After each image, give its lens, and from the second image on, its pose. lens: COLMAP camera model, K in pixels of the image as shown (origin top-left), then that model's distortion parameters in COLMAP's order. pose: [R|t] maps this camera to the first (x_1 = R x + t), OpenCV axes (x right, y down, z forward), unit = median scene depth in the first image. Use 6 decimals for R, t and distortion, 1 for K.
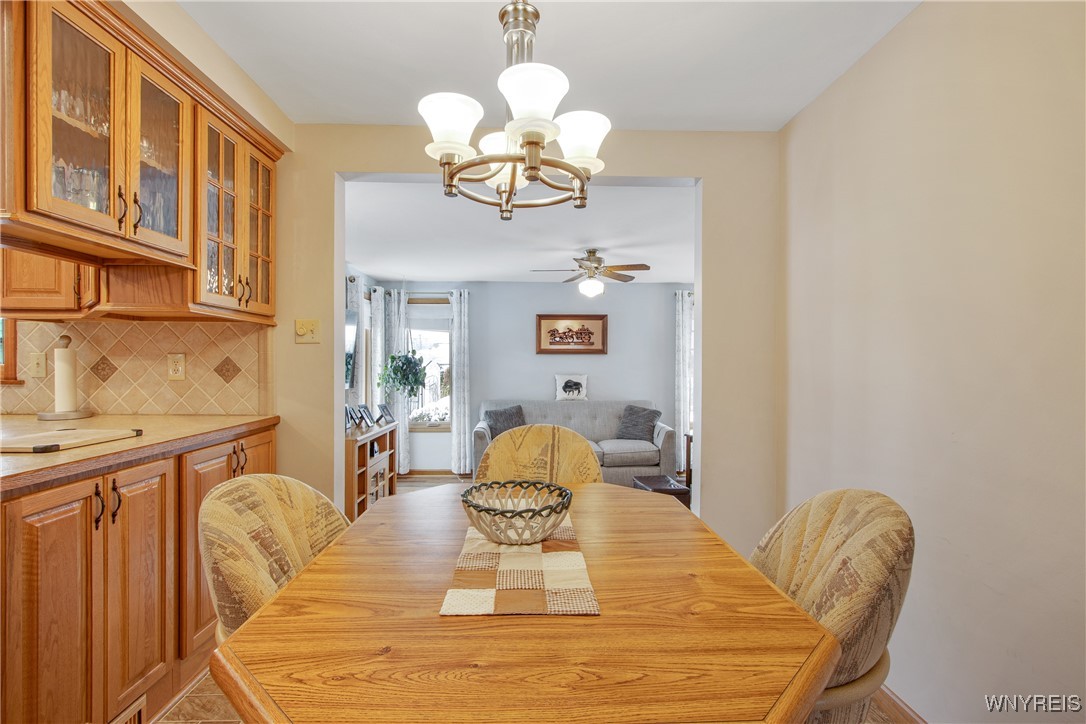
lens RADIAL K [[506.6, 0, 543.0], [0, 506.6, 362.0], [0, 0, 1]] dist [-0.001328, 0.000690]
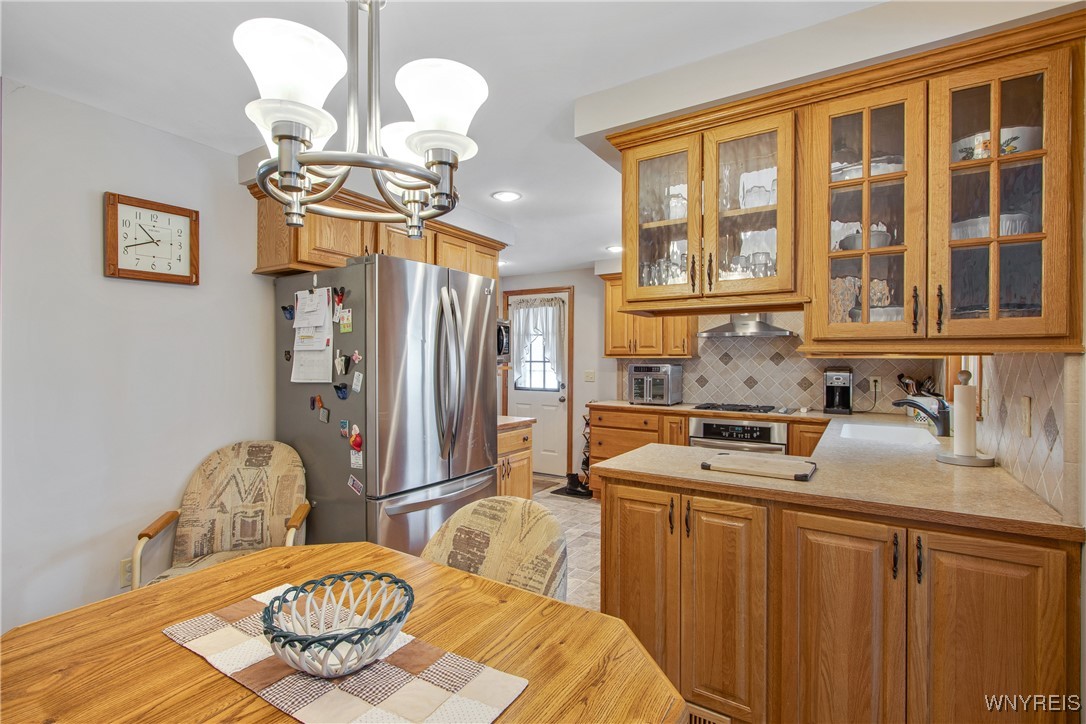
lens RADIAL K [[506.6, 0, 543.0], [0, 506.6, 362.0], [0, 0, 1]] dist [-0.001328, 0.000690]
pose [[-0.562806, -0.004854, -0.826575, 0.579956], [-0.008191, 0.999966, -0.000296, -0.158479], [0.826548, 0.006604, -0.562827, 2.324642]]
